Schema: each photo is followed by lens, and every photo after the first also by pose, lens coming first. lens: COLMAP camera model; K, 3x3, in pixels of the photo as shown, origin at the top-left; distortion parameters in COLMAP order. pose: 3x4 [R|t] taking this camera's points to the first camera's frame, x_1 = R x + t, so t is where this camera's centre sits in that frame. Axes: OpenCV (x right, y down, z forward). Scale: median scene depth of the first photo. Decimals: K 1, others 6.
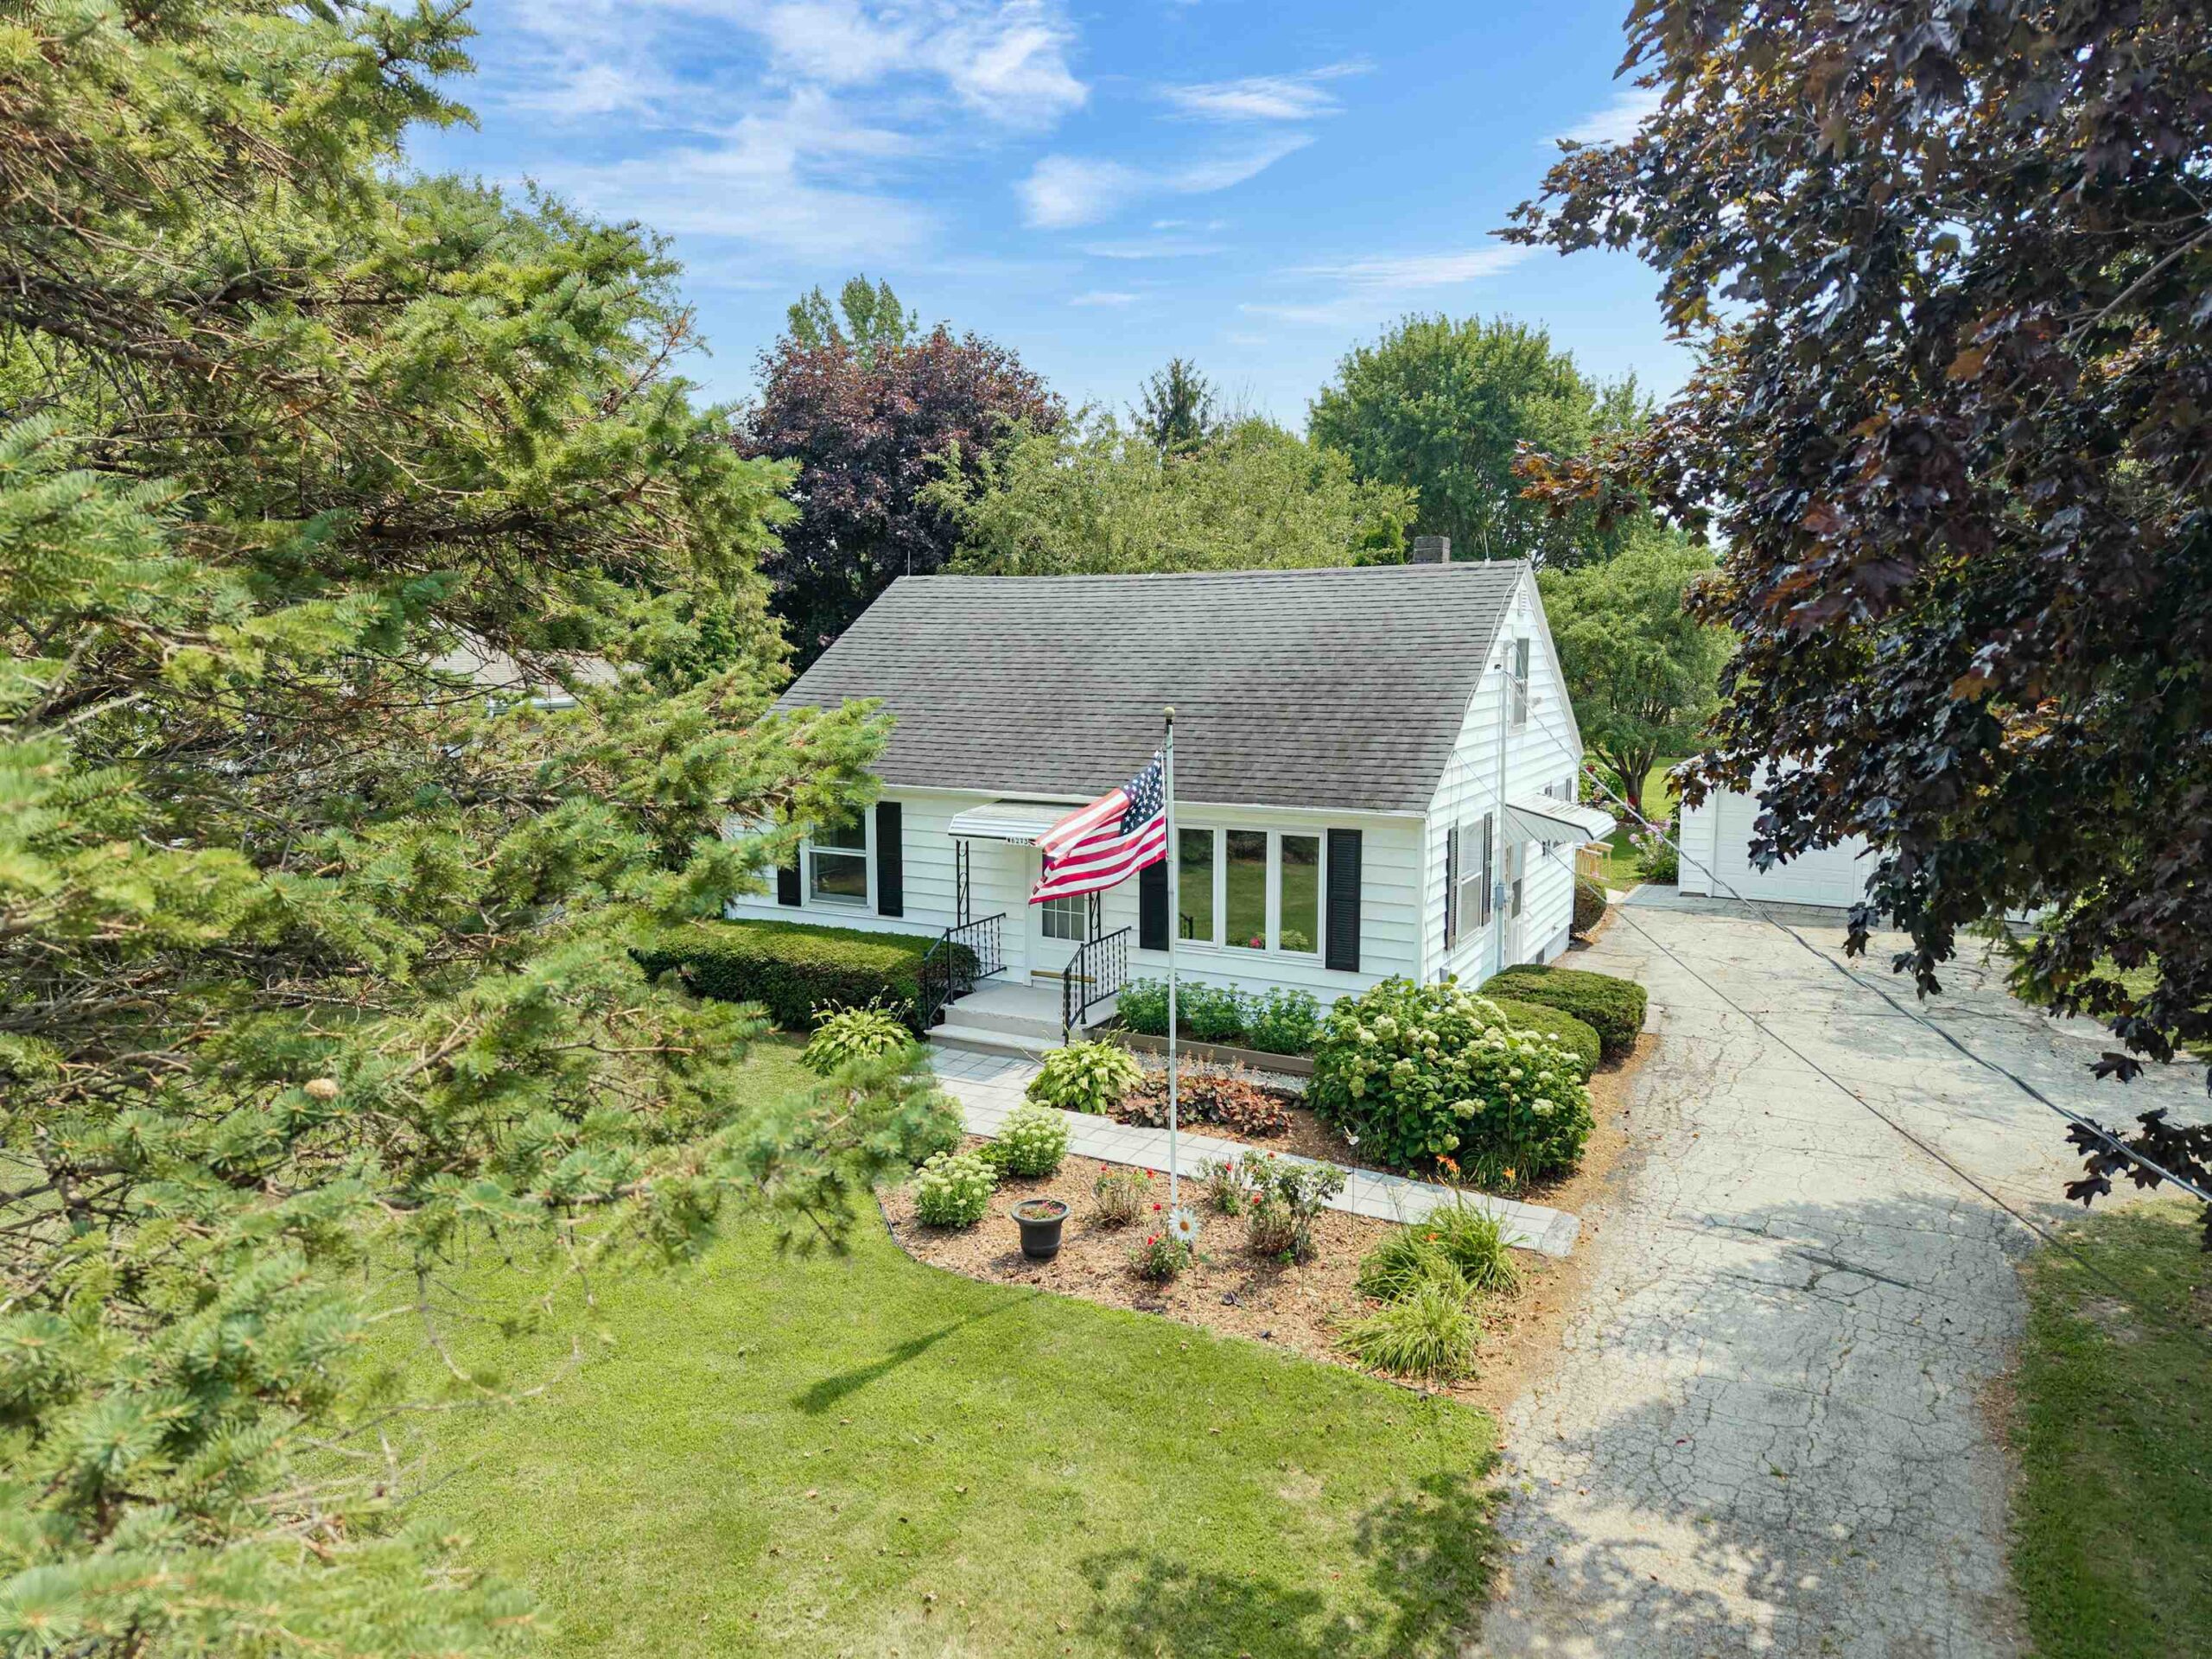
lens RADIAL K [[1477.2, 0, 1106.0], [0, 1477.2, 829.5], [0, 0, 1]] dist [0.050519, -0.050017]
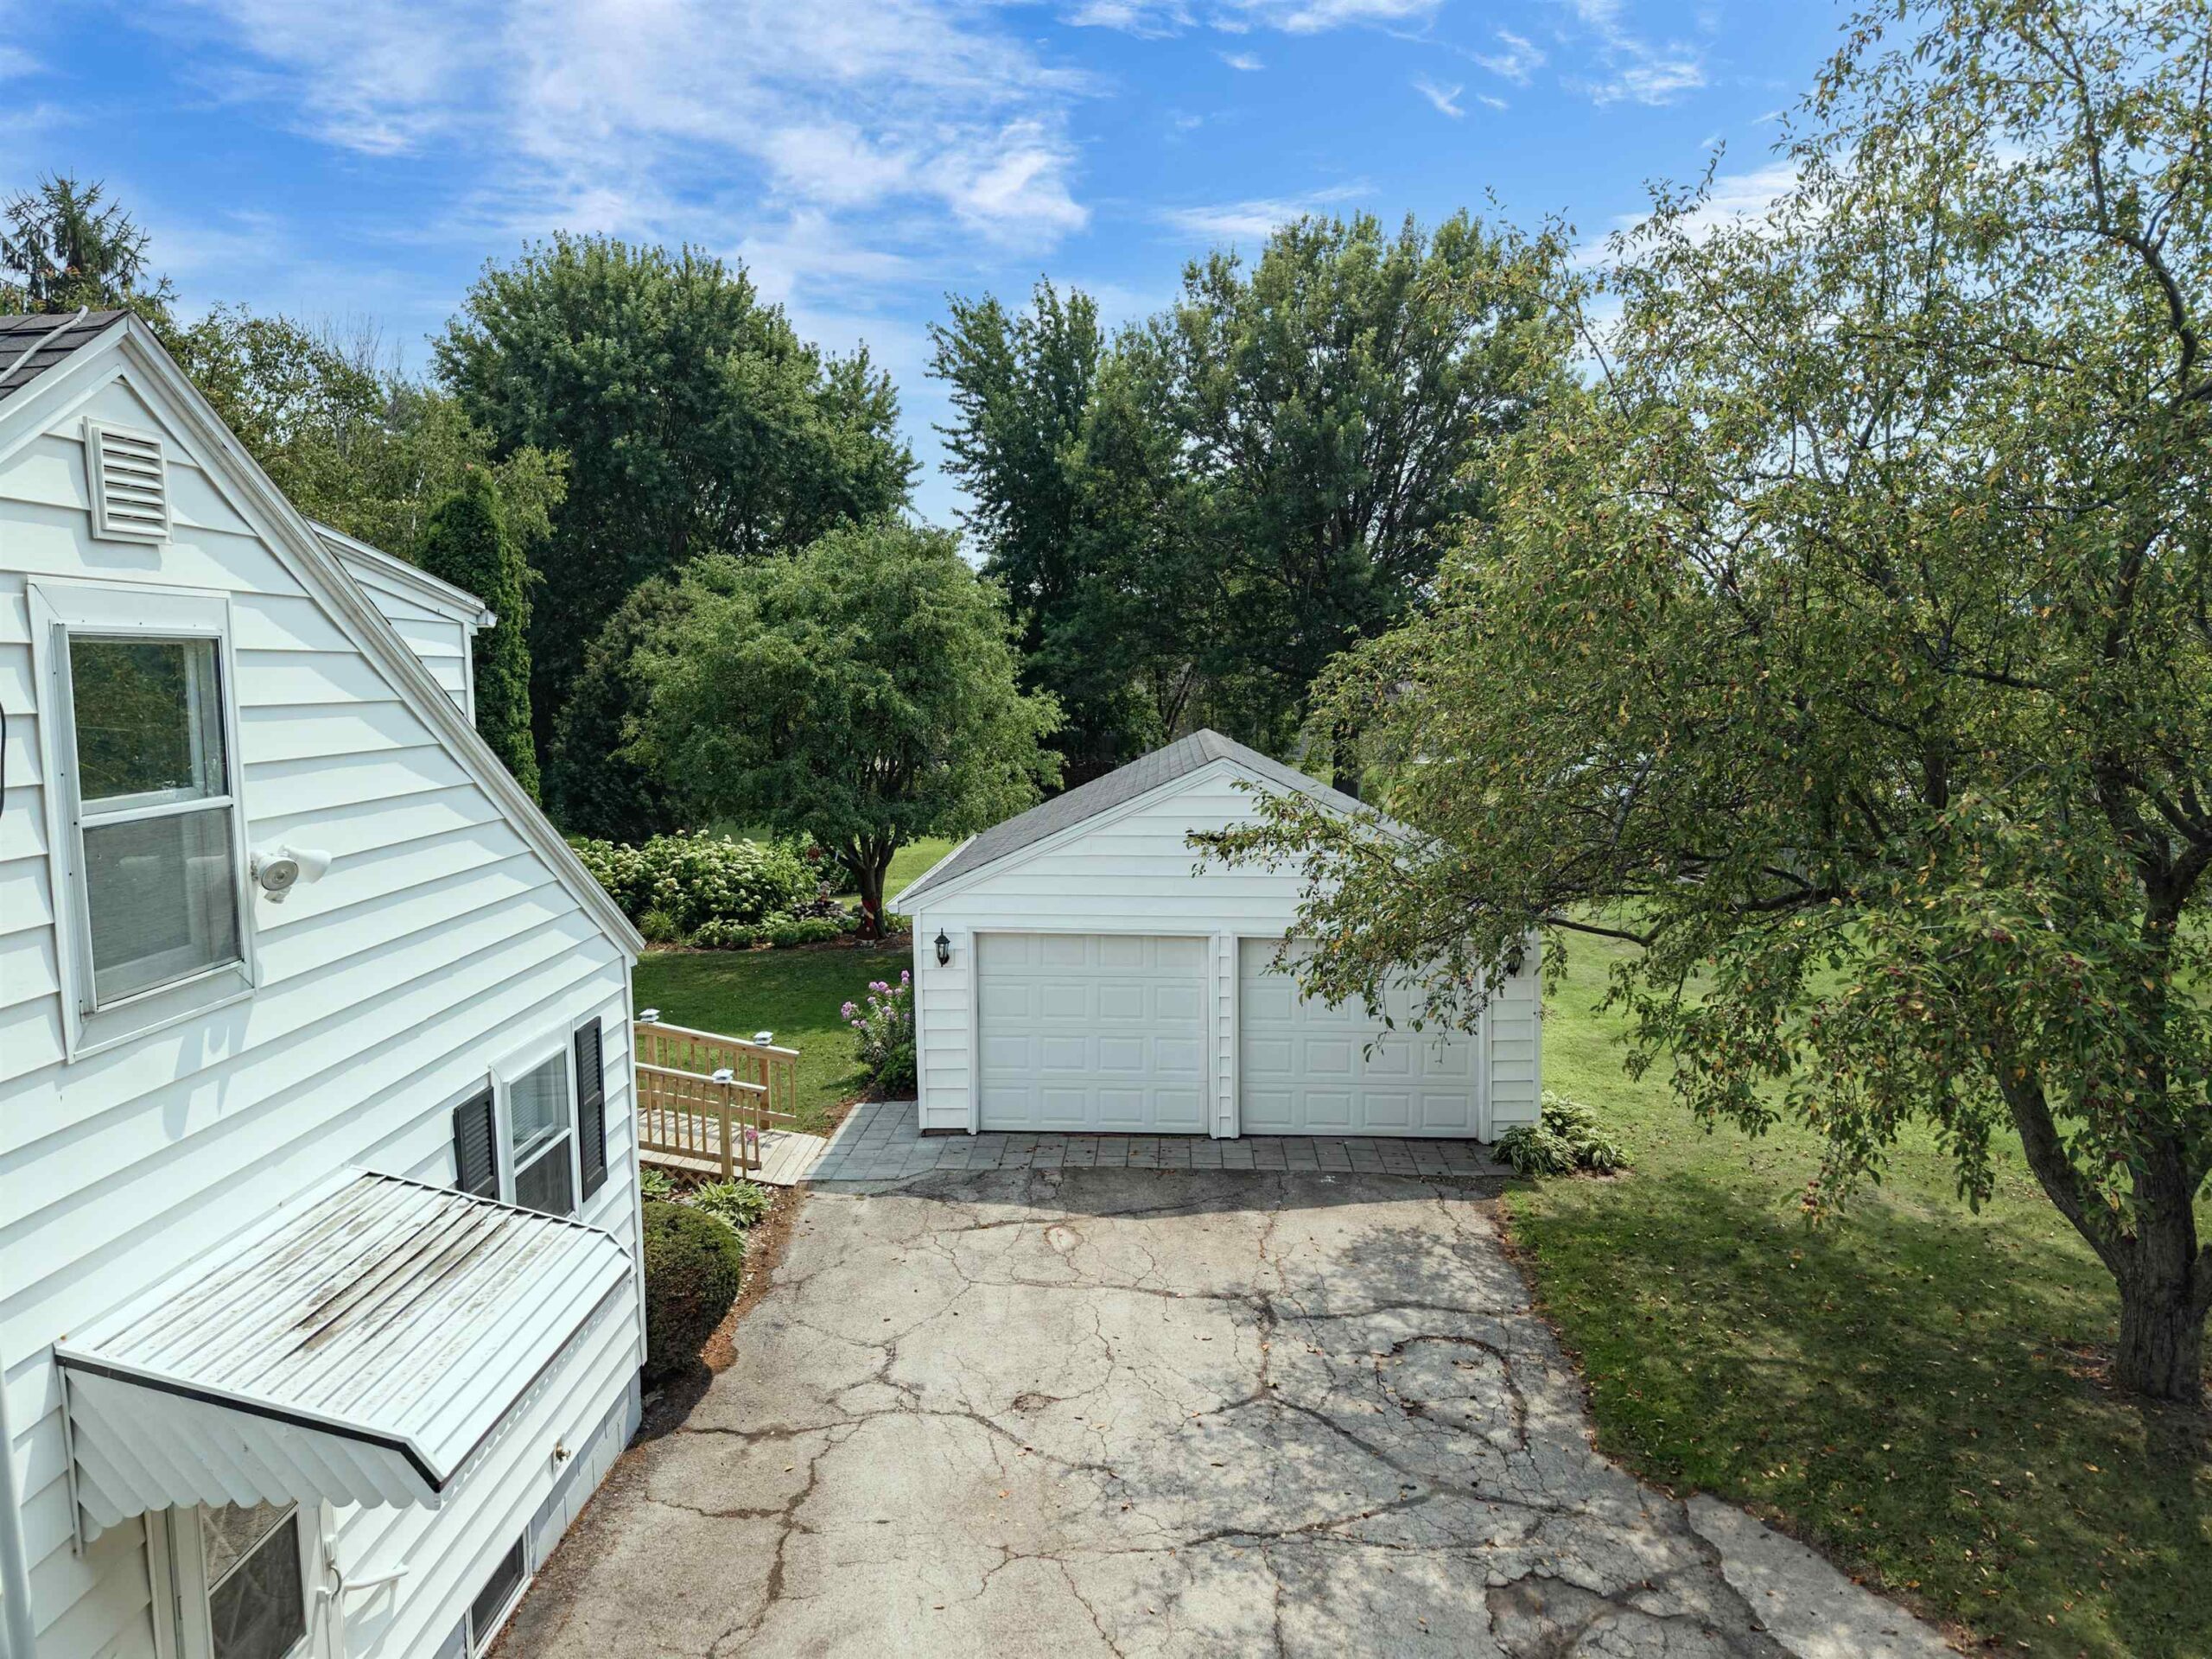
lens RADIAL K [[1477.2, 0, 1106.0], [0, 1477.2, 829.5], [0, 0, 1]] dist [0.050519, -0.050017]
pose [[0.893524, -0.052566, 0.445928, 0.377738], [0.062175, 0.998041, -0.006934, -0.104127], [-0.444690, 0.033921, 0.895042, 0.867165]]
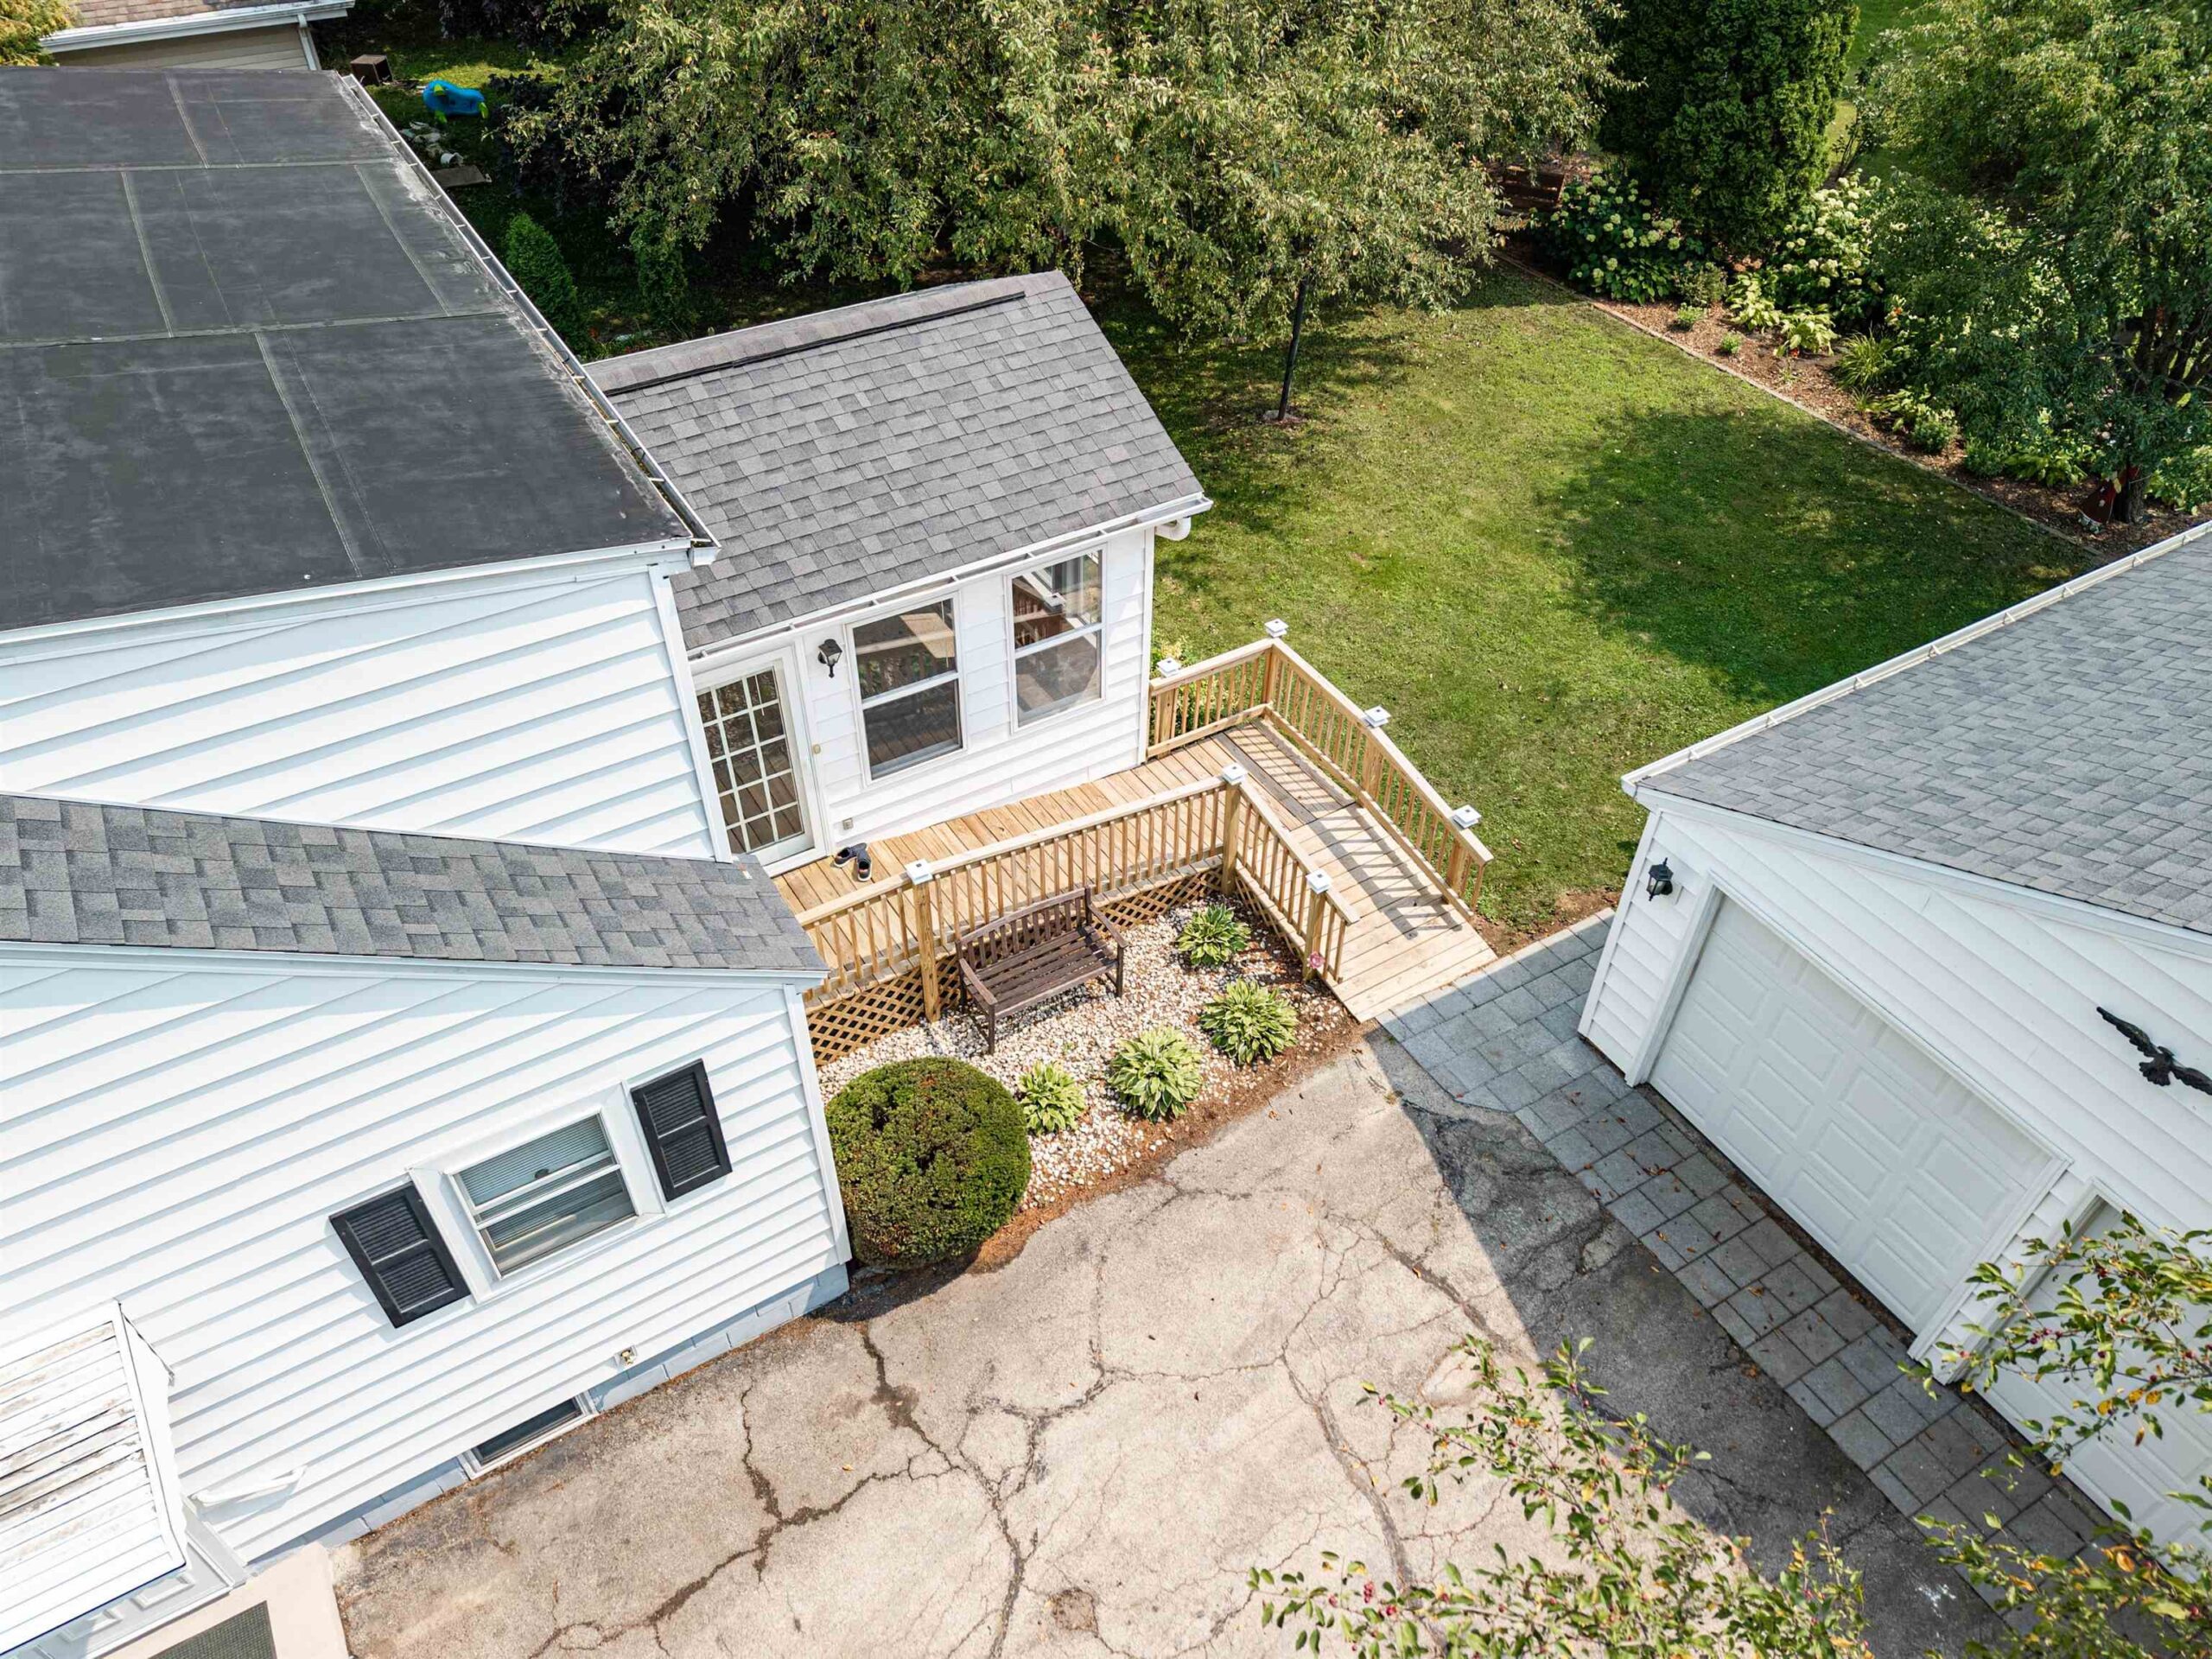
lens RADIAL K [[1475.0, 0, 1106.0], [0, 1475.0, 829.5], [0, 0, 1]] dist [0.001040, -0.008476]
pose [[0.860712, 0.349020, -0.370622, 0.716361], [-0.071412, 0.803579, 0.590898, -0.404028], [0.504059, -0.482126, 0.716574, 1.201254]]
